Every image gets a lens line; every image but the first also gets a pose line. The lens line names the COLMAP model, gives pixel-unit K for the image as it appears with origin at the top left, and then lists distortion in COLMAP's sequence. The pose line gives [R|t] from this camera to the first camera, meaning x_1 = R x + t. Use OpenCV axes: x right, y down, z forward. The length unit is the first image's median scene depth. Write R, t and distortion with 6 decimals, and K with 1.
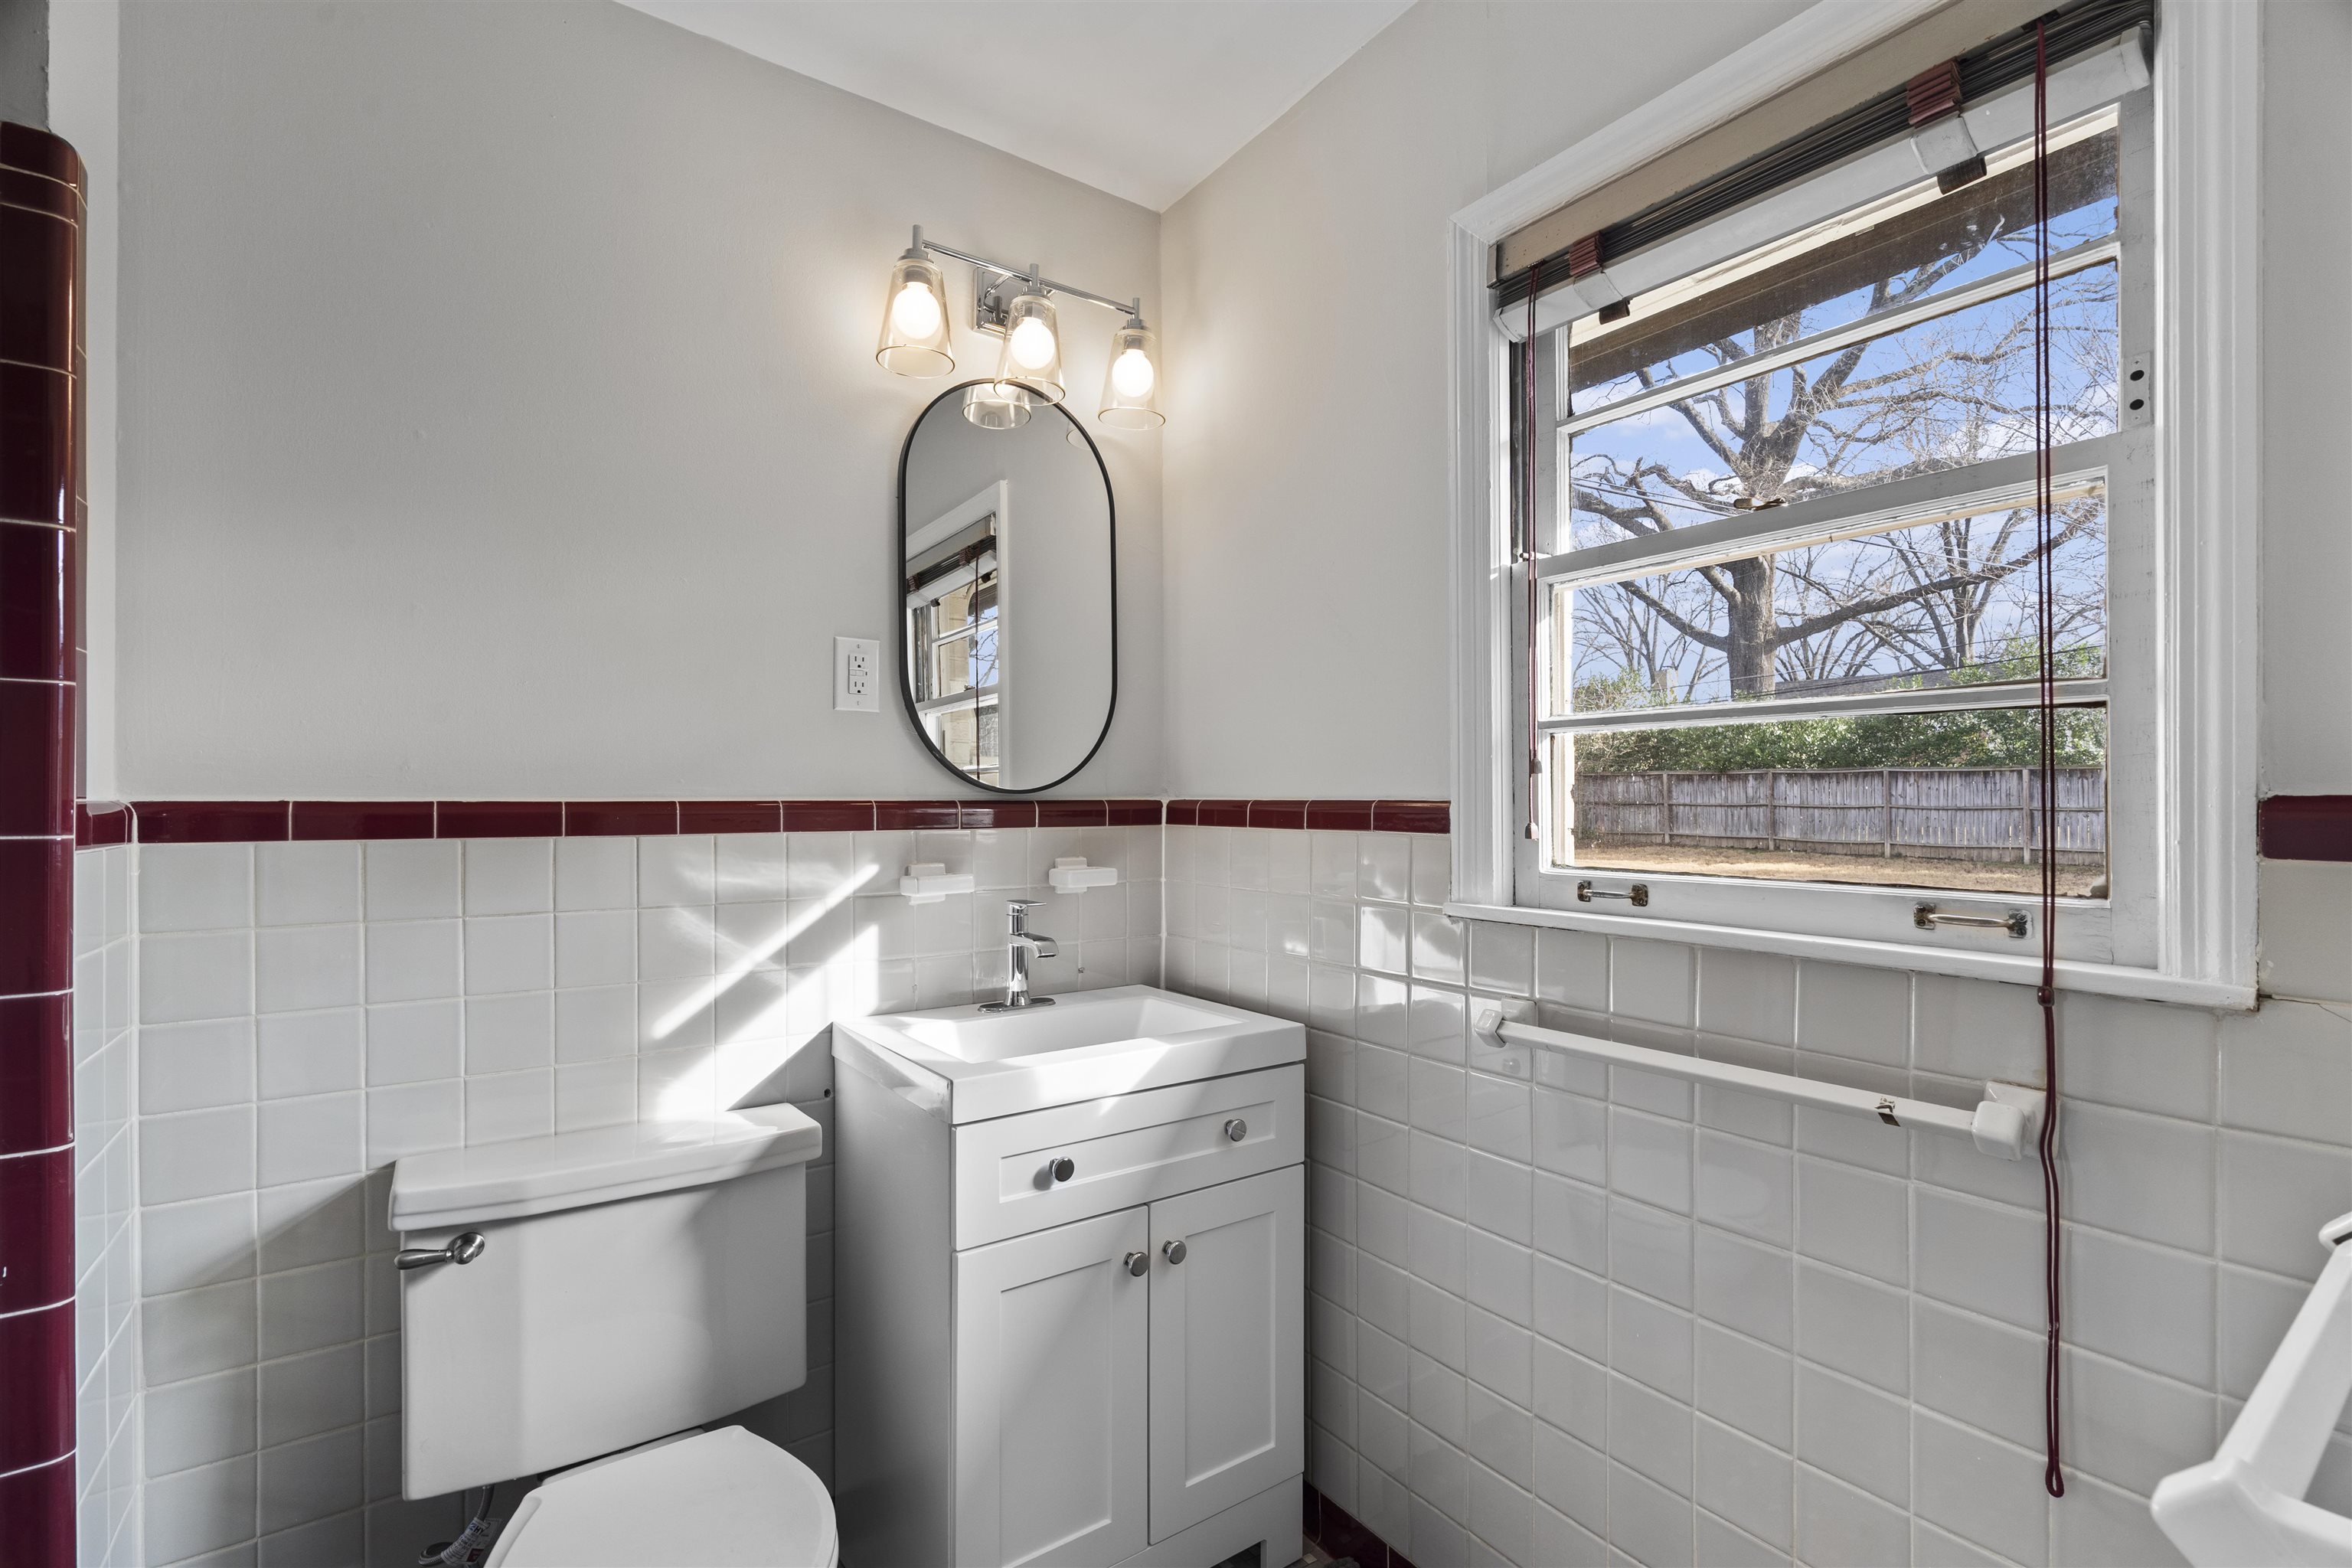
lens RADIAL K [[1055.6, 0, 1163.8], [0, 1055.6, 806.7], [0, 0, 1]] dist [-0.000658, 0.000334]
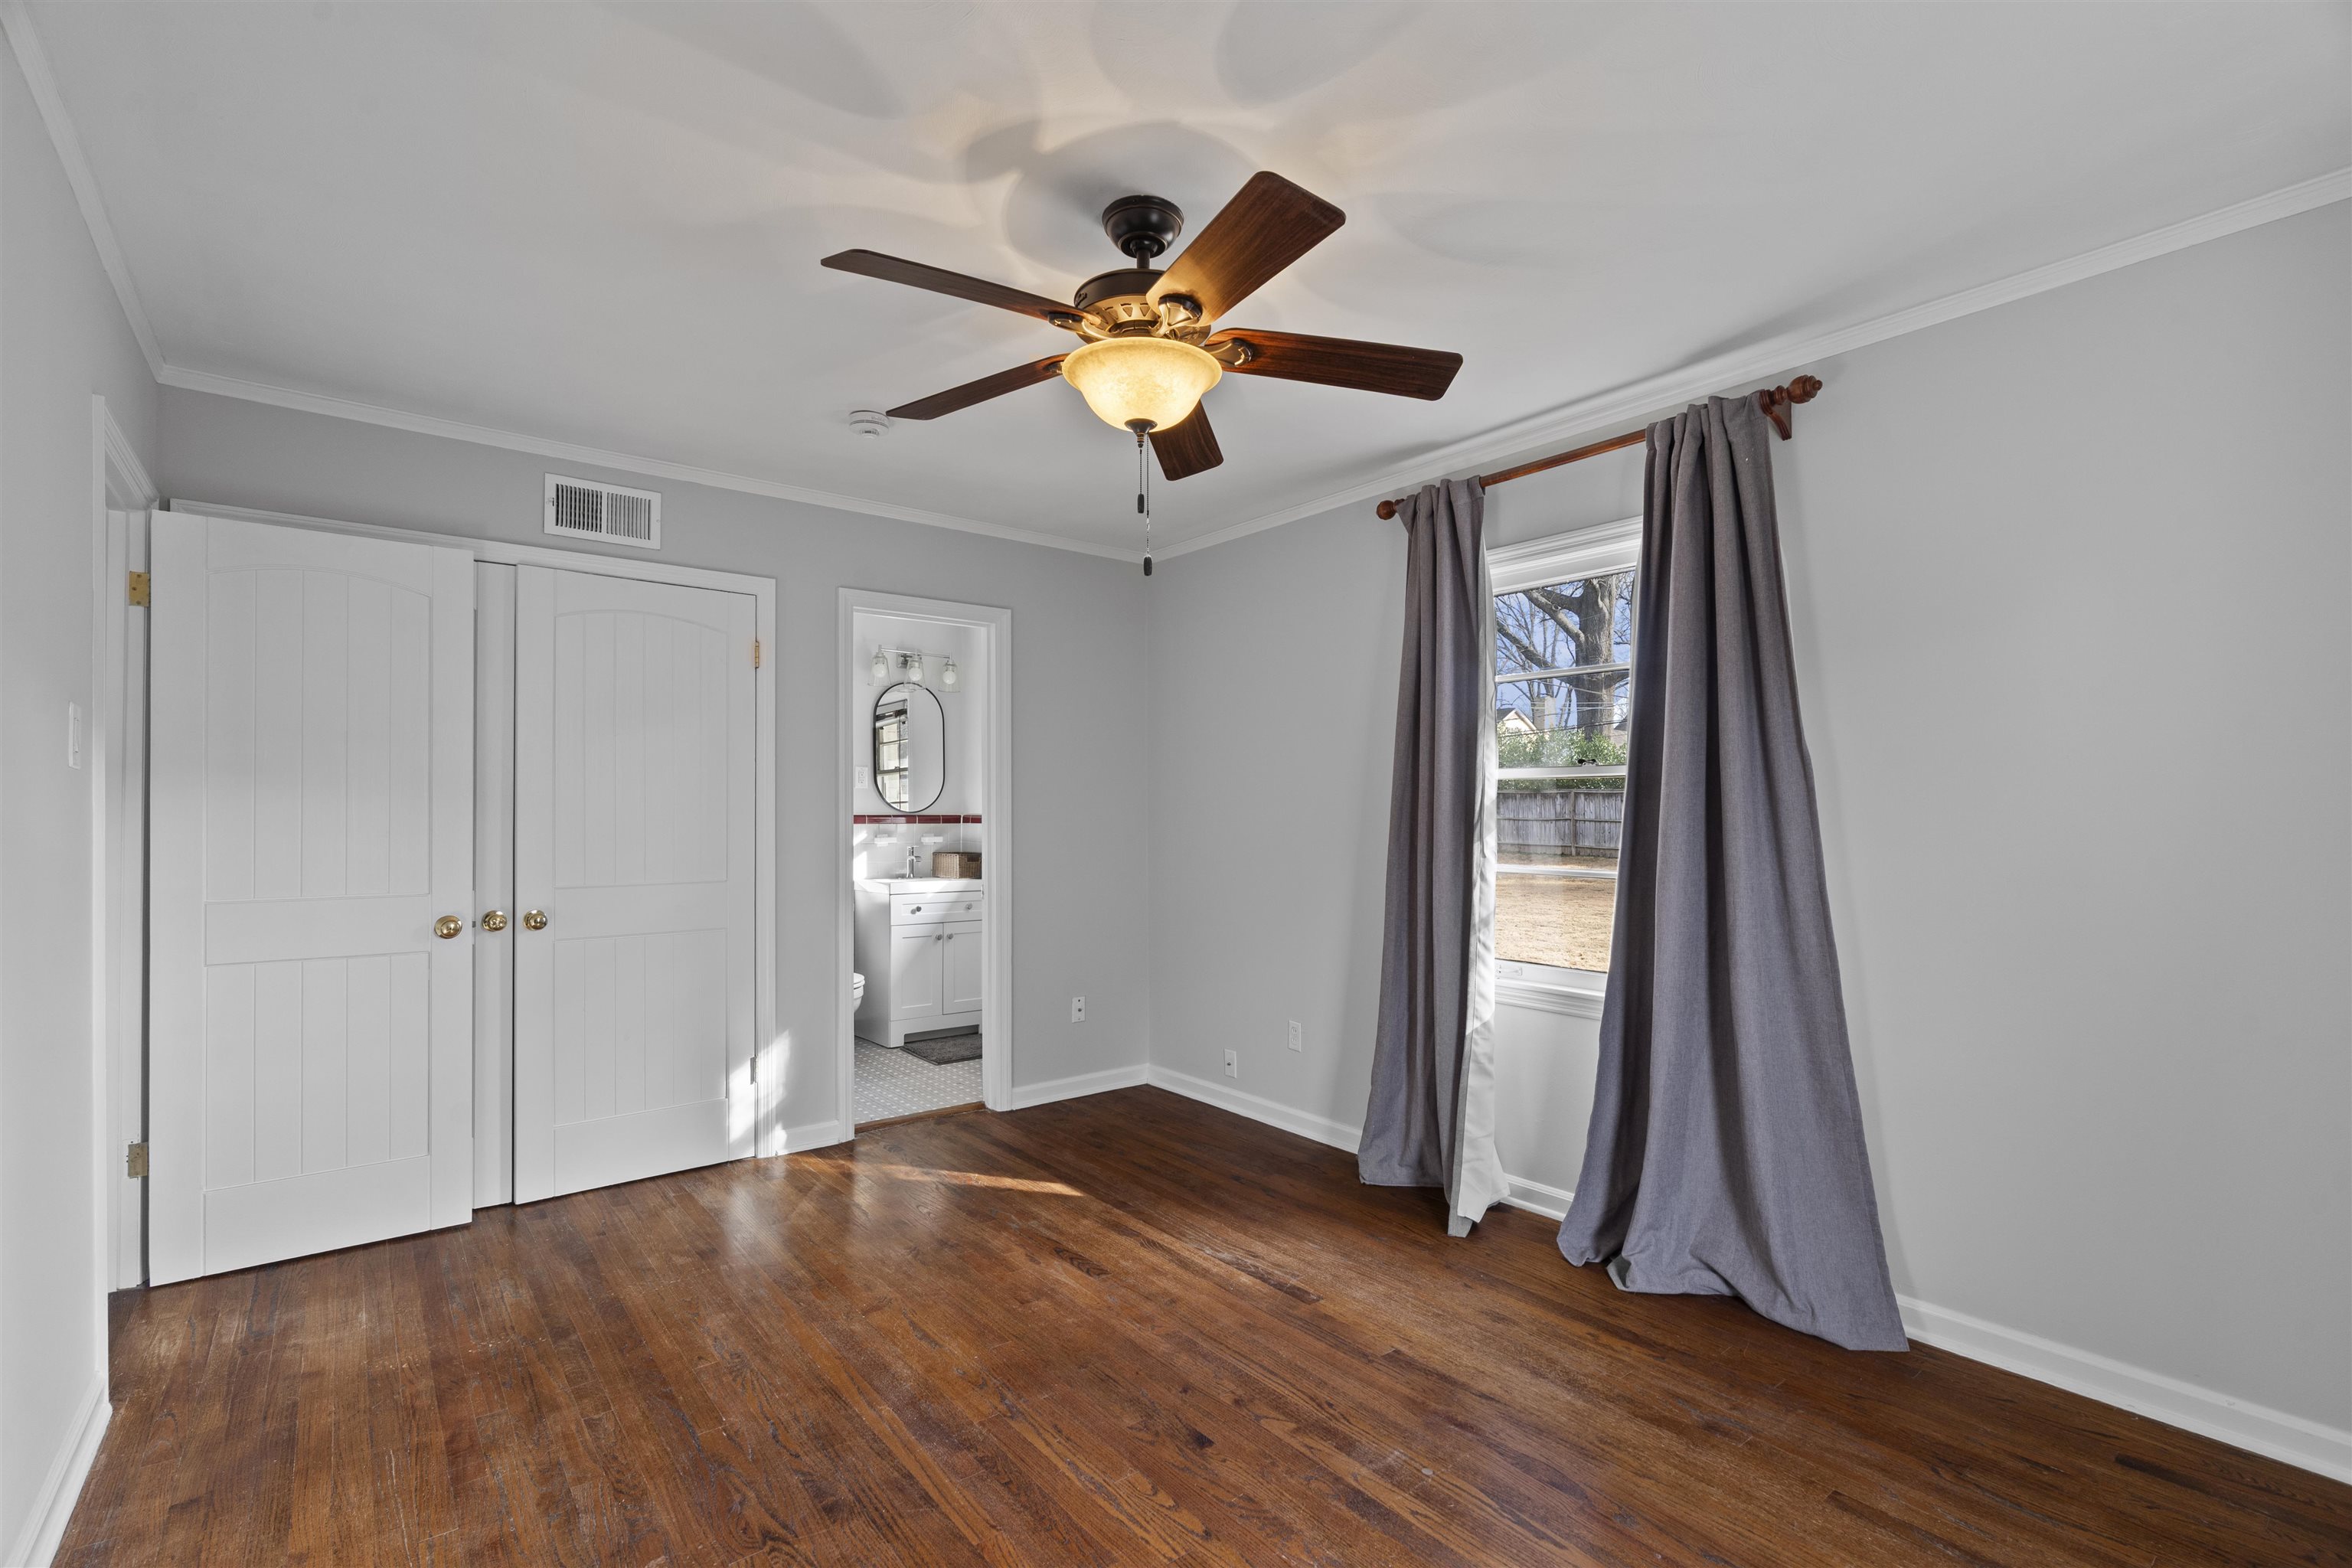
lens RADIAL K [[1055.6, 0, 1163.8], [0, 1055.6, 806.7], [0, 0, 1]] dist [-0.000658, 0.000334]
pose [[0.998172, 0.001173, 0.060430, 0.451647], [-0.000338, 0.999904, -0.013817, 0.013697], [-0.060440, 0.013771, 0.998077, -2.328871]]
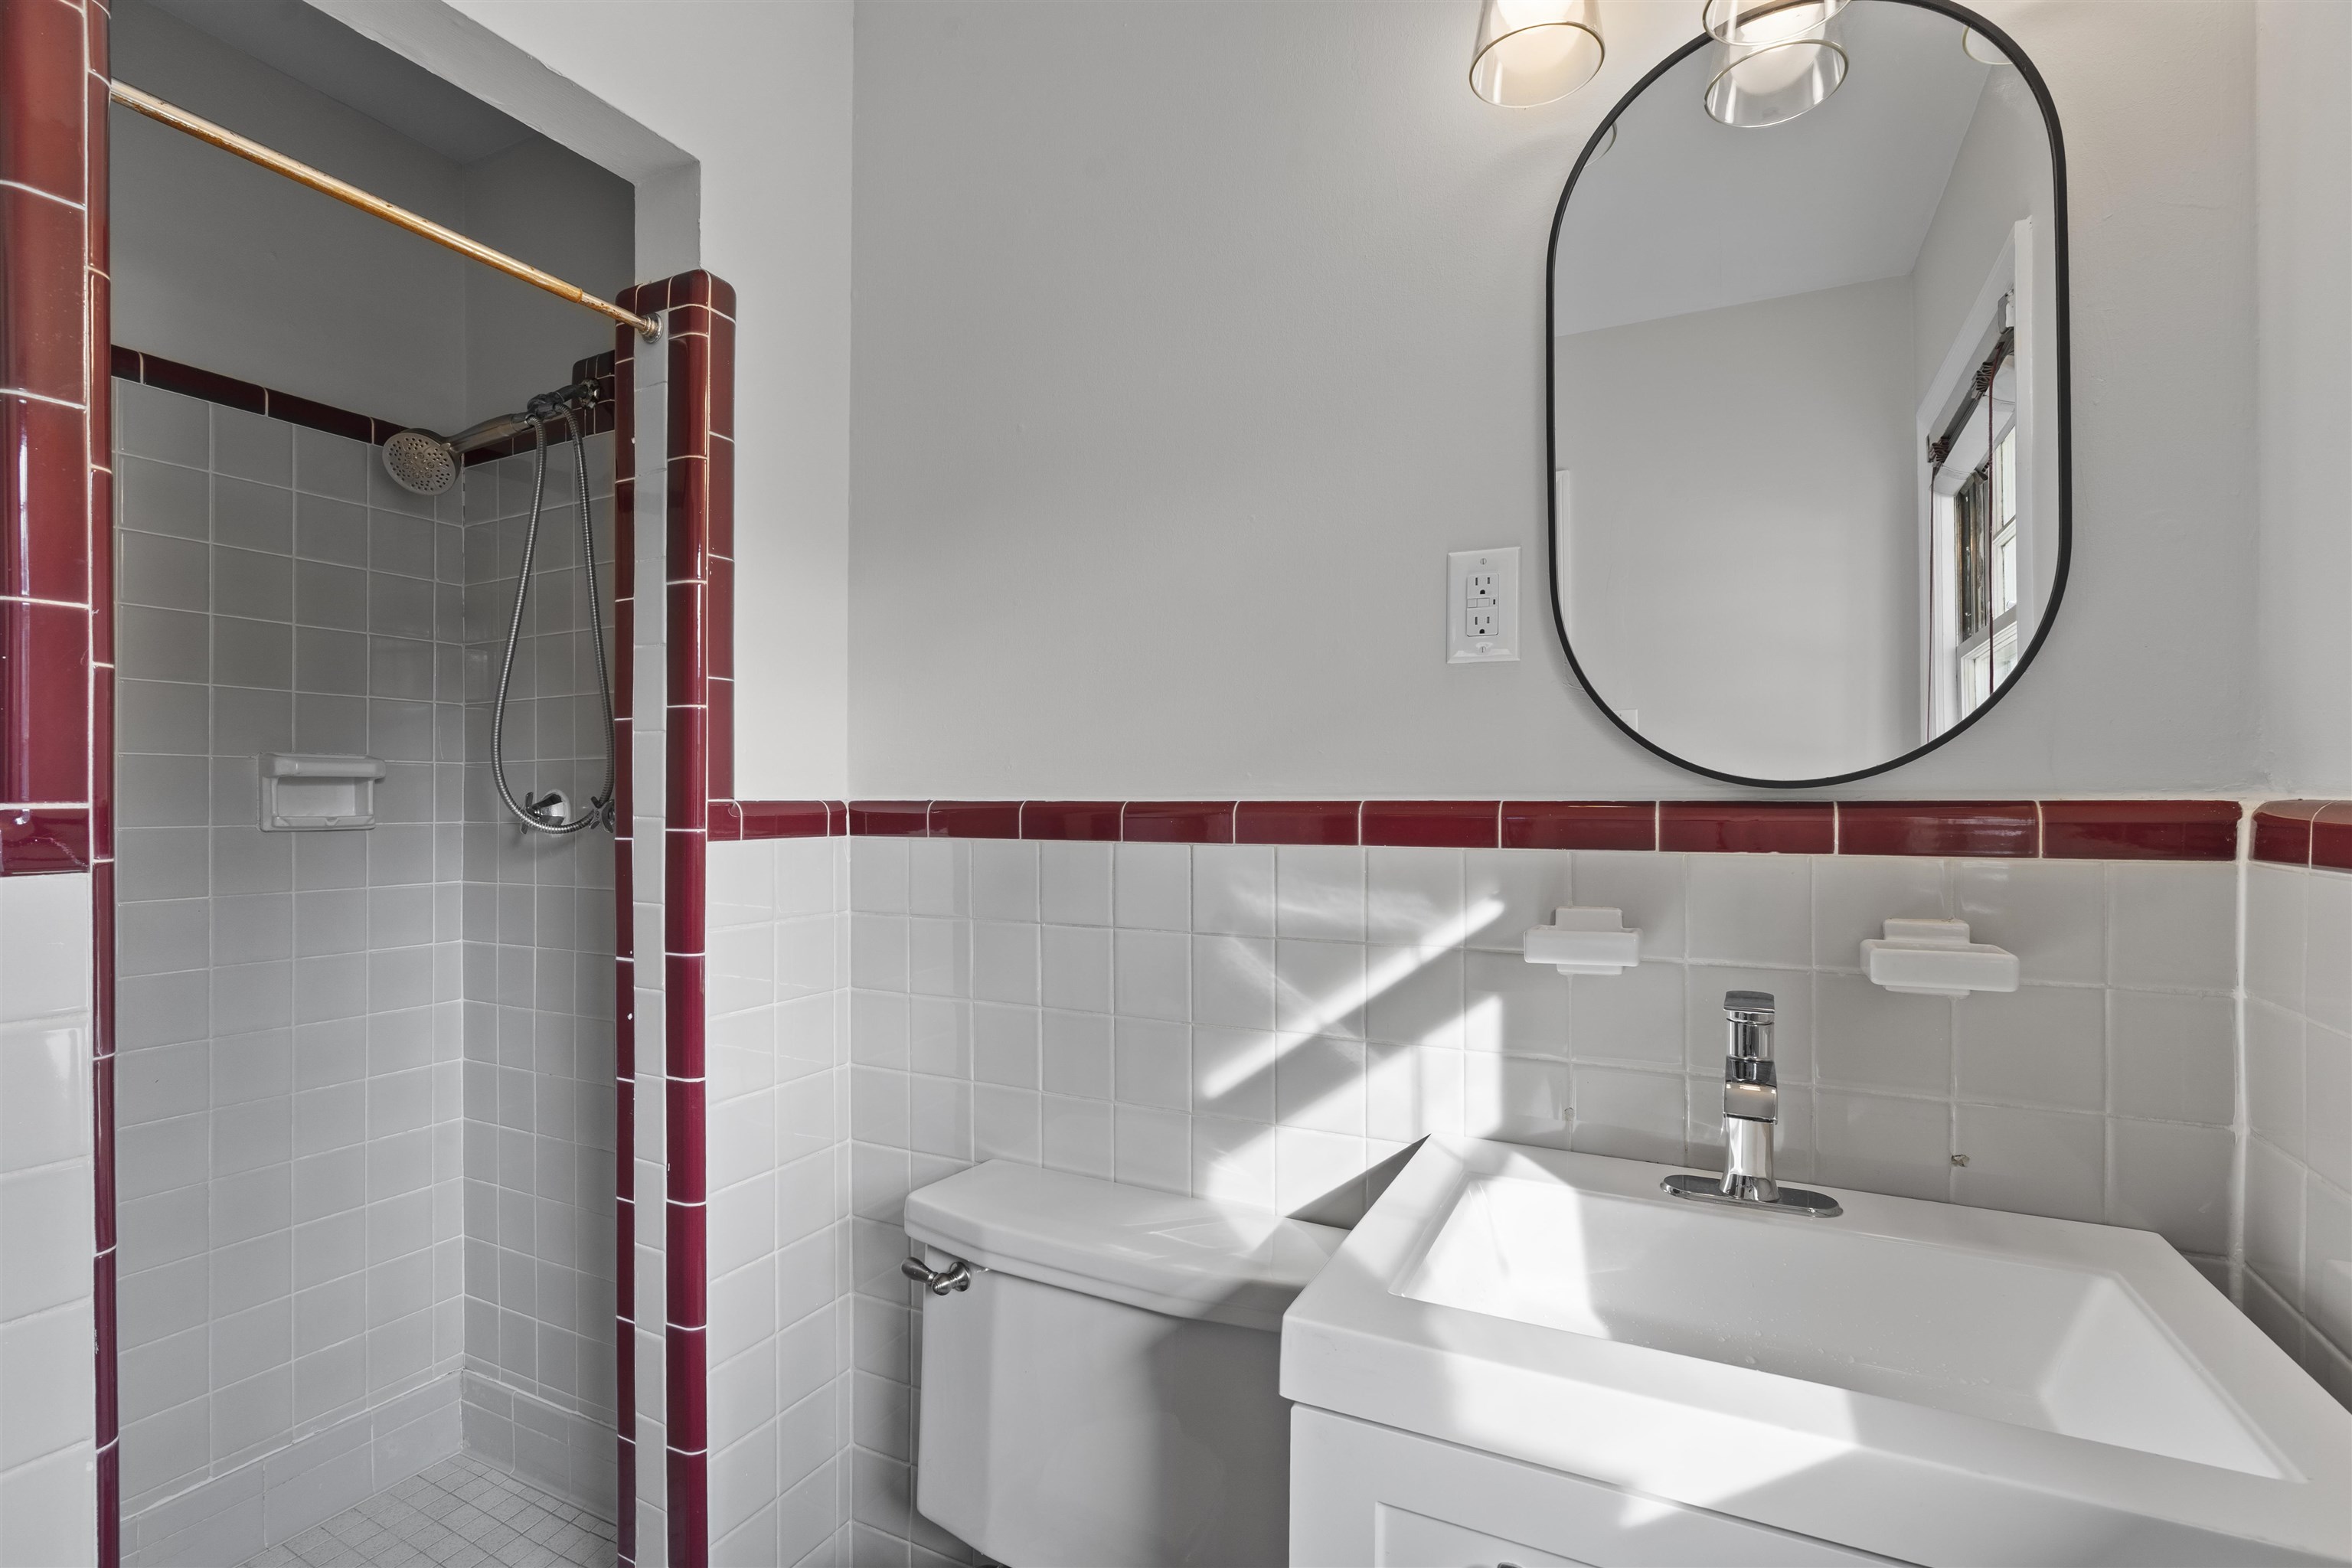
lens RADIAL K [[1055.6, 0, 1163.8], [0, 1055.6, 806.7], [0, 0, 1]] dist [-0.000658, 0.000334]
pose [[0.491900, 0.004810, -0.870638, 0.173909], [-0.007132, 0.999973, 0.001496, -0.001767], [0.870622, 0.005474, 0.491921, 0.504573]]
